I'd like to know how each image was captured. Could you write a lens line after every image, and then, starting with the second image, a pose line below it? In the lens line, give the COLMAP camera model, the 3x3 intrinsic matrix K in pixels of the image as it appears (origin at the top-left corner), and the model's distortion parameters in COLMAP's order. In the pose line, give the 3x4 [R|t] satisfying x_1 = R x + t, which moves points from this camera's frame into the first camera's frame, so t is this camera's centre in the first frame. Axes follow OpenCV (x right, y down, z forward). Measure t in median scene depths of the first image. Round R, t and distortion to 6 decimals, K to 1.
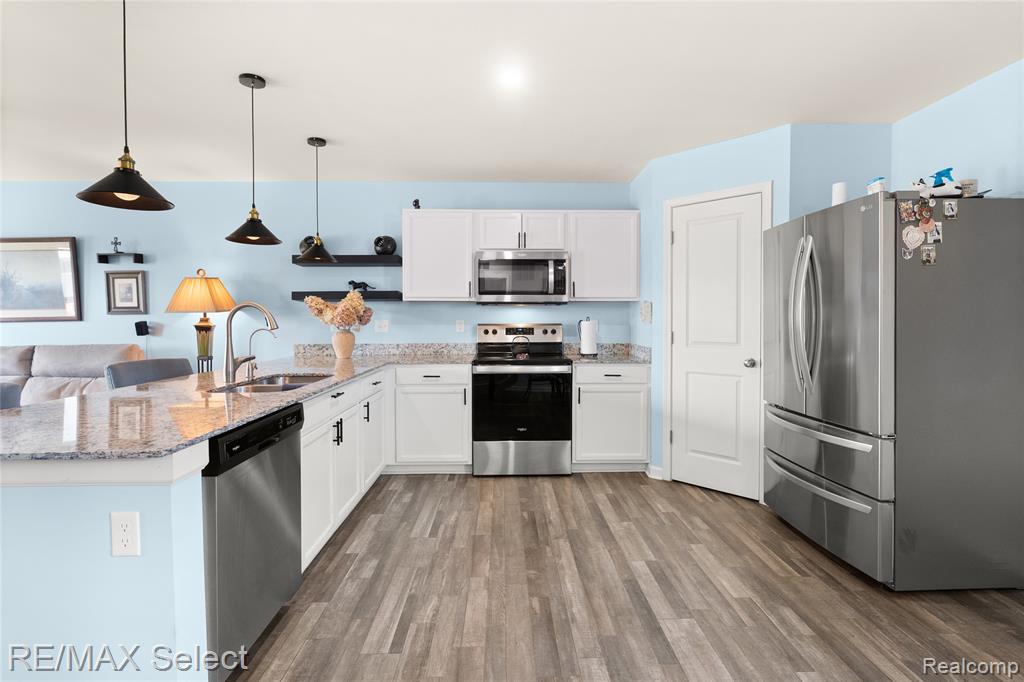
lens RADIAL K [[466.9, 0, 511.6], [0, 466.9, 321.9], [0, 0, 1]] dist [-0.001083, 0.000553]
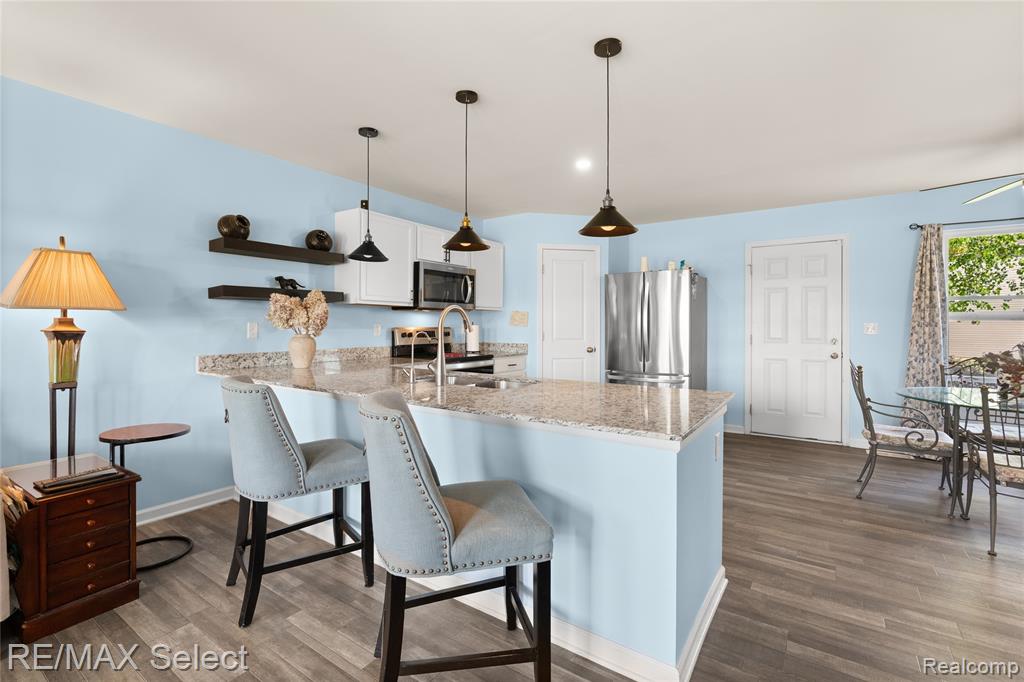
lens RADIAL K [[464.5, 0, 506.8], [0, 464.5, 323.7], [0, 0, 1]] dist [-0.004737, -0.000262]
pose [[0.587413, 0.005272, 0.809270, -0.832339], [0.002773, 0.999960, -0.008527, 0.005627], [-0.809282, 0.007253, 0.587375, 0.197425]]
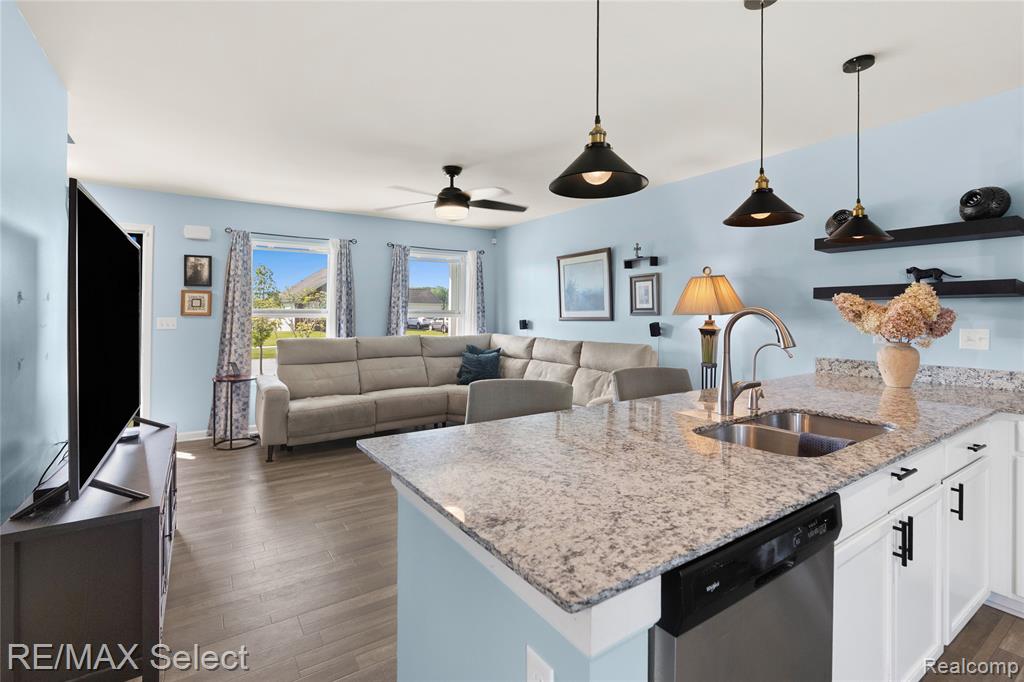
lens RADIAL K [[474.1, 0, 511.6], [0, 474.1, 317.3], [0, 0, 1]] dist [-0.001602, -0.000093]
pose [[0.540480, 0.013204, -0.841253, -0.094041], [-0.013012, 0.999888, 0.007334, -0.016996], [0.841256, 0.006982, 0.540591, 0.184014]]
